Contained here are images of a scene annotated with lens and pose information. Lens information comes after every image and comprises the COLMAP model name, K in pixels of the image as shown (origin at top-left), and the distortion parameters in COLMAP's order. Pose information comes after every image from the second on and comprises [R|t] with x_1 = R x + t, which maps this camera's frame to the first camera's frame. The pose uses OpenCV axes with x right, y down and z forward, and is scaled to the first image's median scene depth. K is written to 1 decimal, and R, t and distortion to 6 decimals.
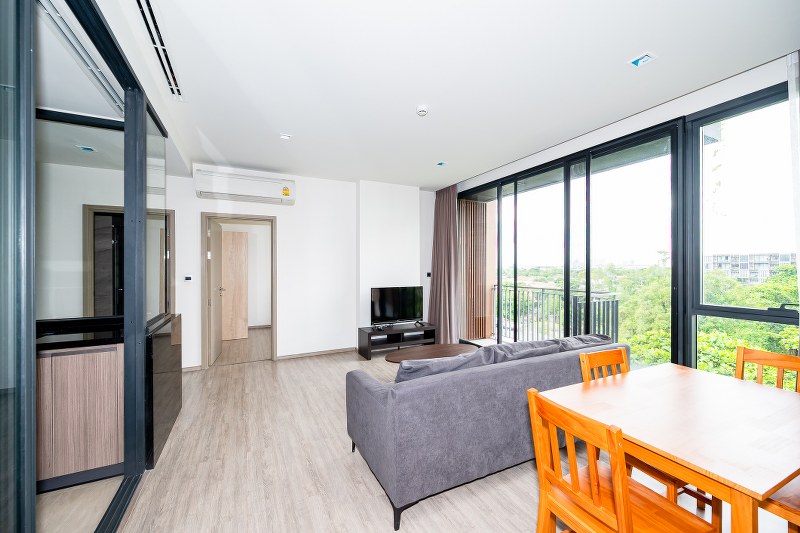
lens RADIAL K [[318.9, 0, 403.9], [0, 318.9, 266.9], [0, 0, 1]] dist [-0.001488, -0.000069]
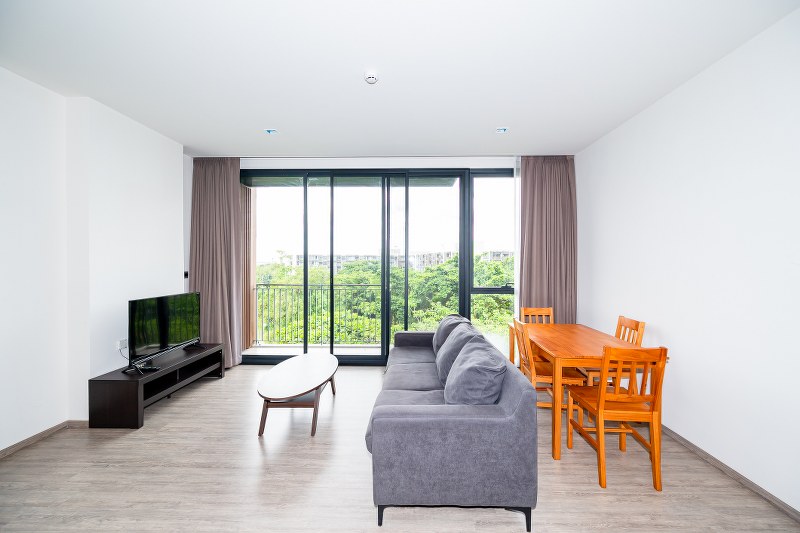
lens RADIAL K [[318.9, 0, 403.9], [0, 318.9, 266.9], [0, 0, 1]] dist [-0.001488, -0.000069]
pose [[0.472543, -0.006137, 0.881286, -0.455523], [-0.002126, 0.999965, 0.008104, 0.000333], [-0.881305, -0.005703, 0.472513, 0.371587]]
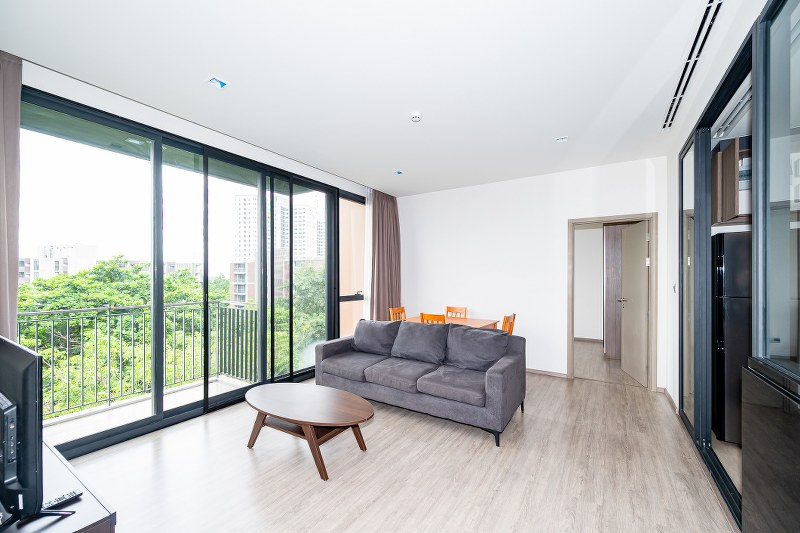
lens RADIAL K [[323.6, 0, 404.2], [0, 323.6, 279.1], [0, 0, 1]] dist [0.001910, 0.000414]
pose [[-0.511191, -0.002949, 0.859462, -0.560094], [0.003713, 0.999977, 0.005640, 0.005750], [-0.859459, 0.006074, -0.511169, 1.099221]]
